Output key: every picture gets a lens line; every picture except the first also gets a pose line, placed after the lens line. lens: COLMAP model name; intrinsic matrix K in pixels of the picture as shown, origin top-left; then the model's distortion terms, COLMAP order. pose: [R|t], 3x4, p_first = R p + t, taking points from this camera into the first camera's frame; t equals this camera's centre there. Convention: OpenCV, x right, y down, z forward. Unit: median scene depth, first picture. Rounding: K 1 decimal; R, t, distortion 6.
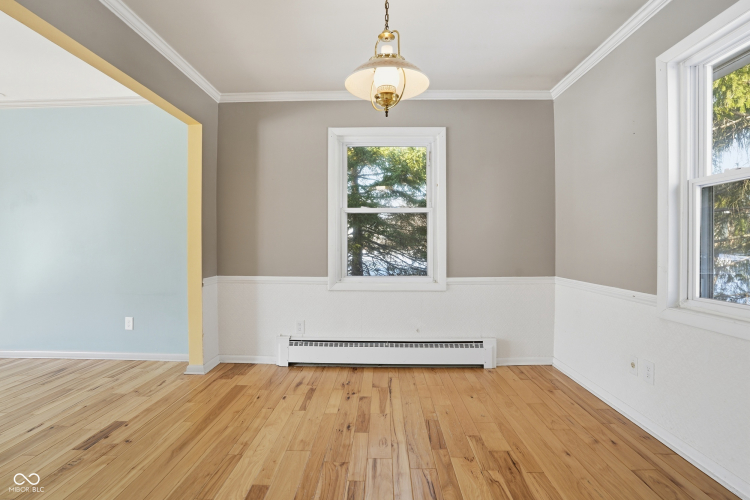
lens RADIAL K [[349.0, 0, 373.7], [0, 349.0, 248.1], [0, 0, 1]] dist [-0.053931, 0.012127]
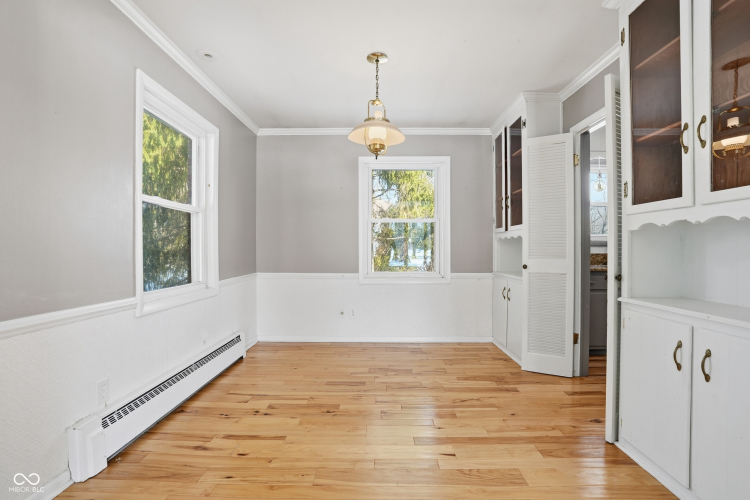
lens RADIAL K [[349.0, 0, 375.4], [0, 349.0, 251.8], [0, 0, 1]] dist [-0.053931, 0.012127]
pose [[-0.019023, -0.008082, 0.999786, -0.849482], [0.000485, 0.999967, 0.008092, -0.008294], [-0.999819, 0.000639, -0.019018, 0.618587]]
